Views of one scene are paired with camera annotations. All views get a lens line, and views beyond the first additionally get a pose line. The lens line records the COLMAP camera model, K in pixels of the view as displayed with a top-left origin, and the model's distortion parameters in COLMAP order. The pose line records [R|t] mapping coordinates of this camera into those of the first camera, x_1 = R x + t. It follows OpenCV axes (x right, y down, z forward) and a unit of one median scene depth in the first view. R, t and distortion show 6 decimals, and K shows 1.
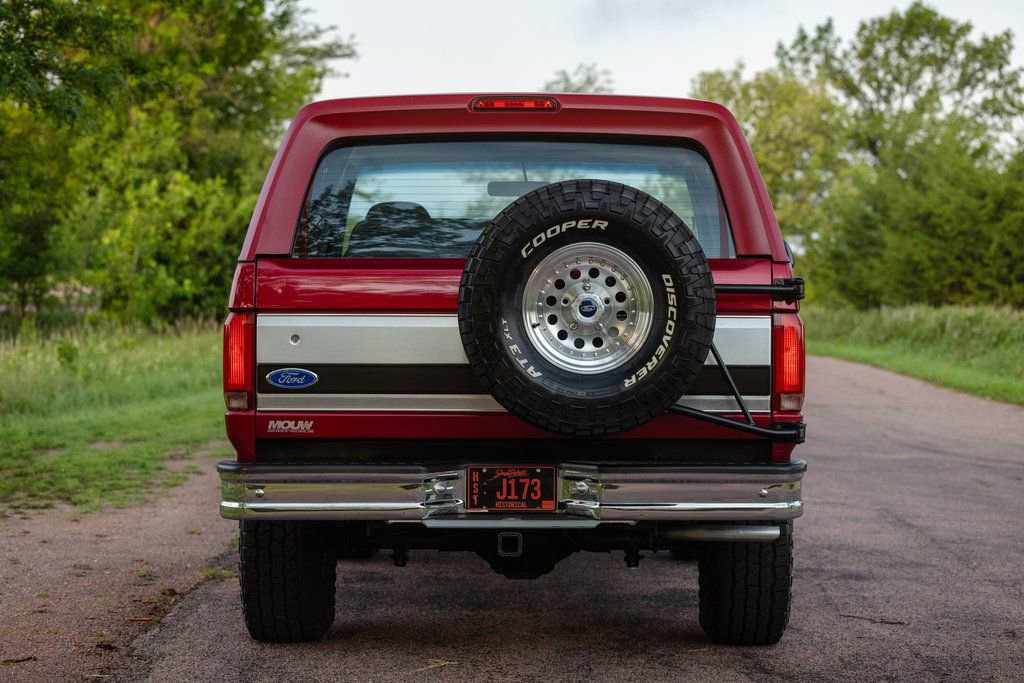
lens RADIAL K [[2389.6, 0, 512.0], [0, 2389.6, 341.5], [0, 0, 1]] dist [-0.045008, -0.072263]
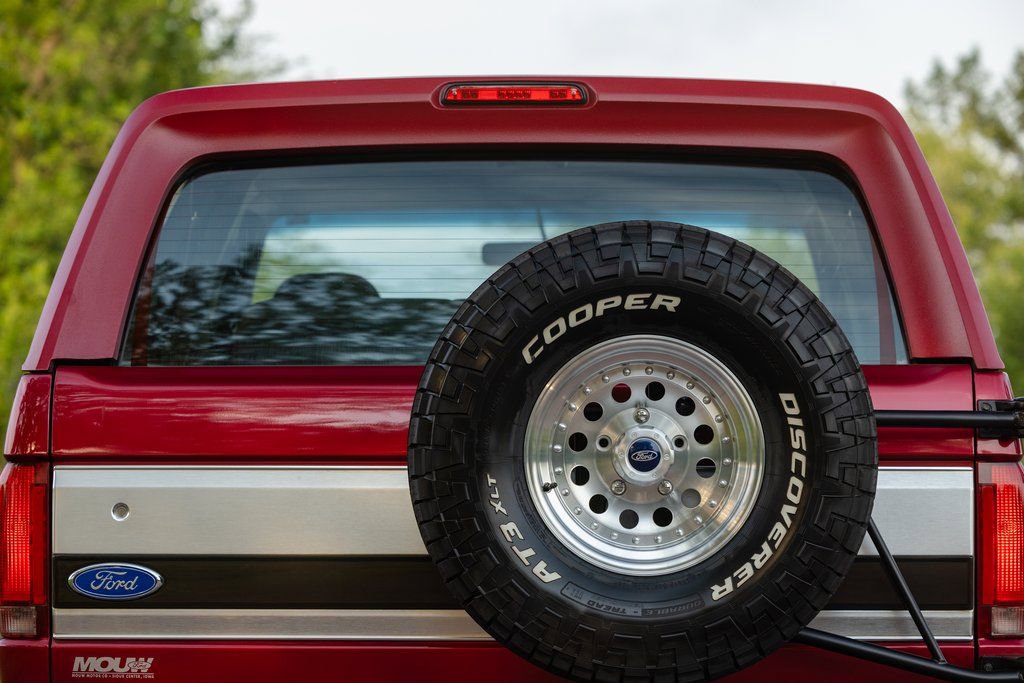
lens RADIAL K [[3170.0, 0, 512.0], [0, 3170.0, 341.5], [0, 0, 1]] dist [-0.103790, -0.138233]
pose [[0.999921, -0.003144, -0.012186, 0.010045], [0.002598, 0.999003, -0.044573, -0.007460], [0.012314, 0.044538, 0.998932, 0.264461]]
